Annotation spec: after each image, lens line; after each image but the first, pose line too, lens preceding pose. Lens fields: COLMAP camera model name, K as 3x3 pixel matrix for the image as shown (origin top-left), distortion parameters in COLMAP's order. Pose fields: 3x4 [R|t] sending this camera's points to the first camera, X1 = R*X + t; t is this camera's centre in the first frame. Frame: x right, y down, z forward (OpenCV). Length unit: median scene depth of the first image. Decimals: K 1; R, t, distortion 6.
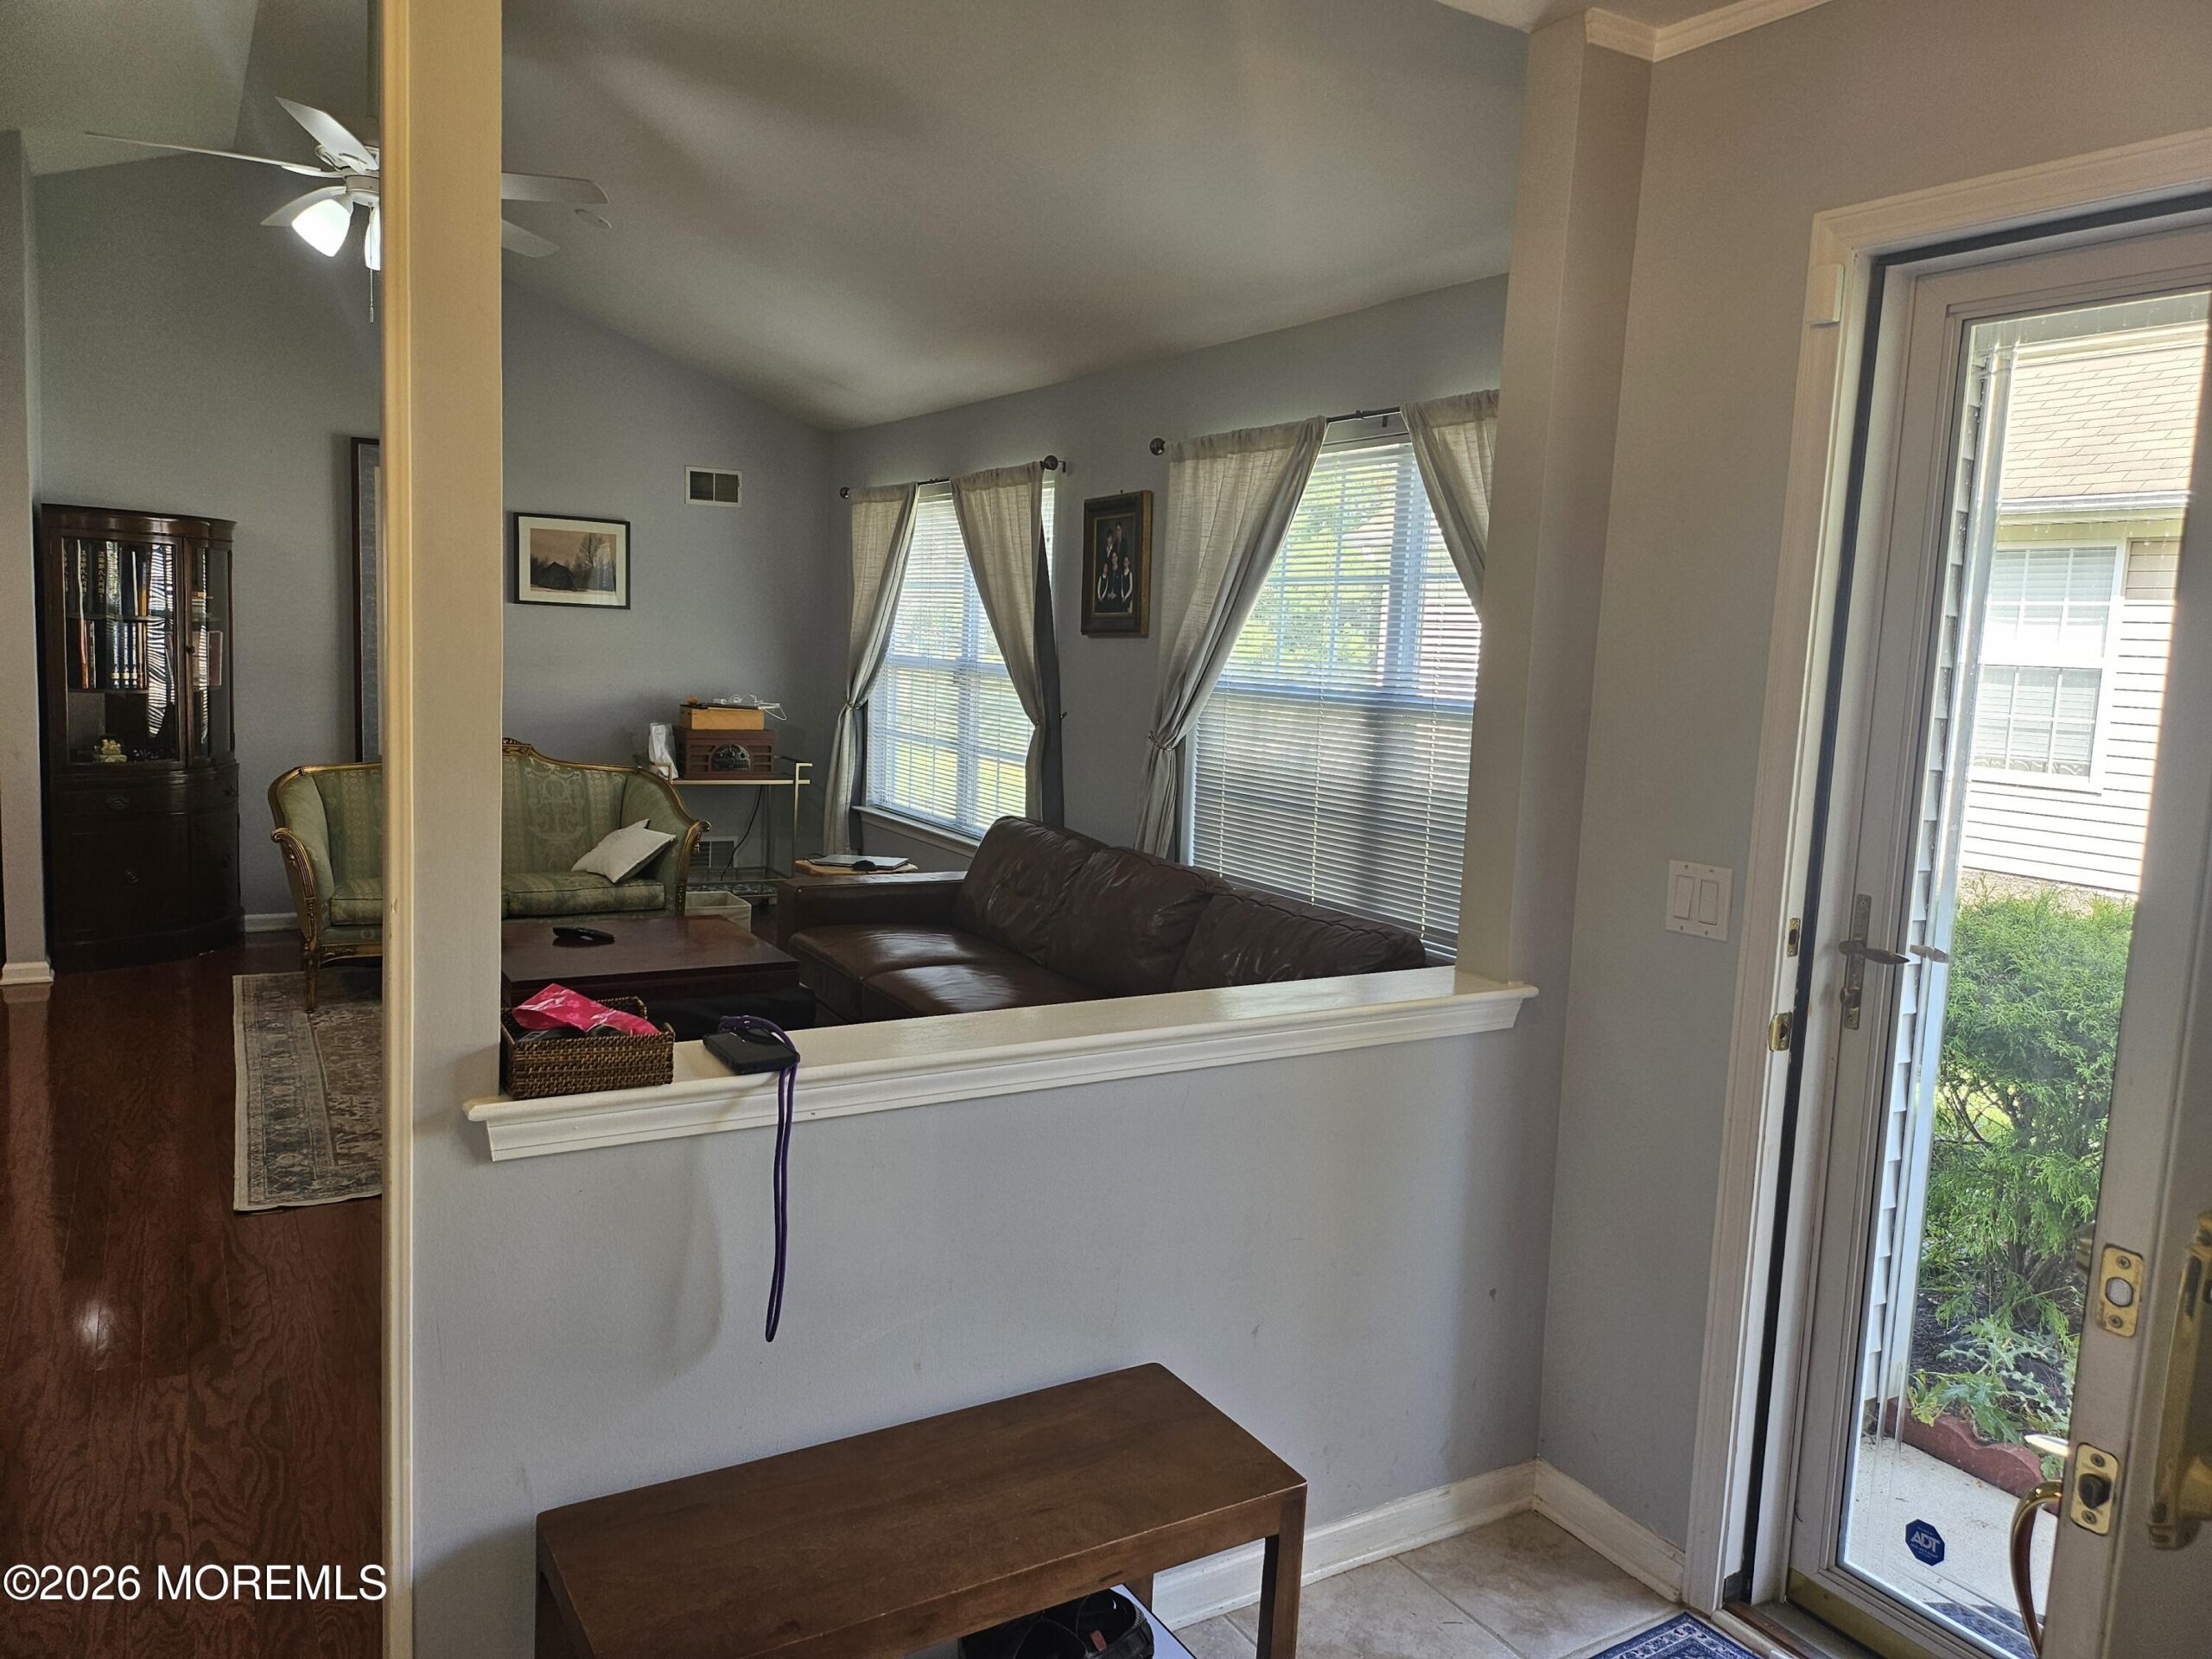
lens RADIAL K [[1548.6, 0, 1107.4], [0, 1548.6, 808.7], [0, 0, 1]] dist [0.089817, -0.106377]
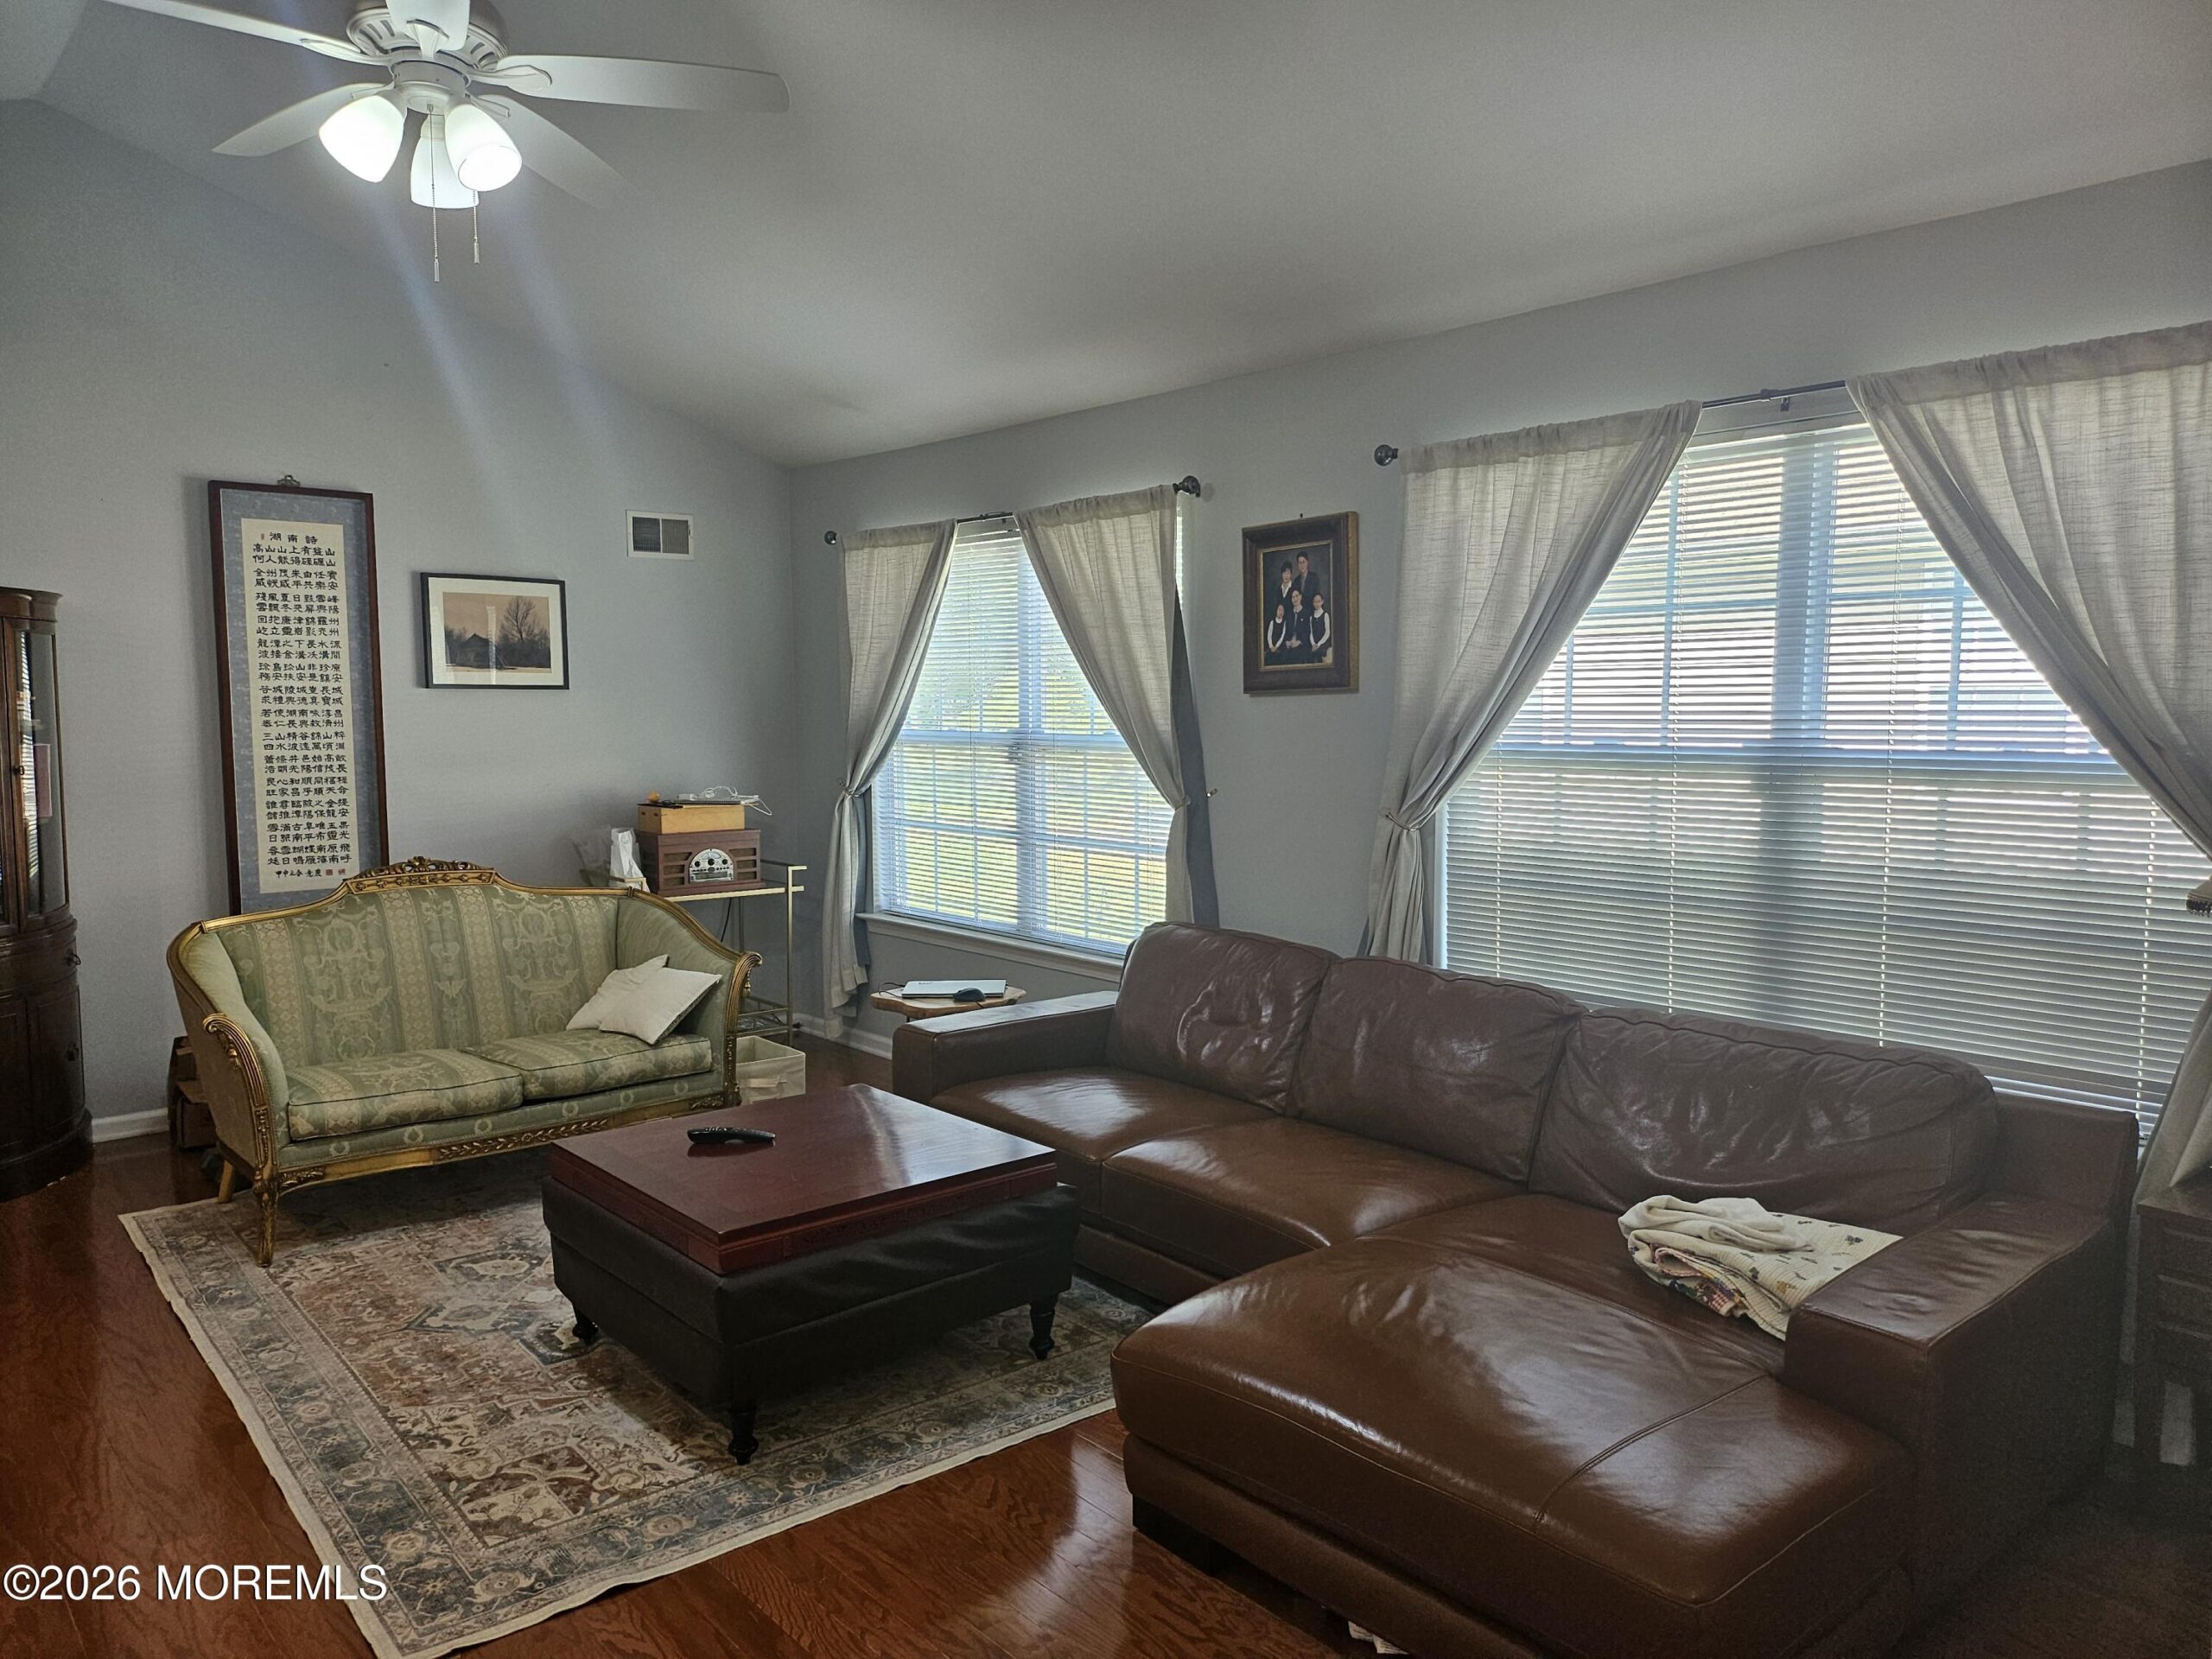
lens RADIAL K [[1551.4, 0, 1105.8], [0, 1551.4, 835.7], [0, 0, 1]] dist [0.085322, -0.106201]
pose [[0.982985, -0.059883, 0.173648, -0.228159], [0.063320, 0.997891, -0.014317, -0.030013], [-0.172425, 0.025068, 0.984704, 0.206631]]
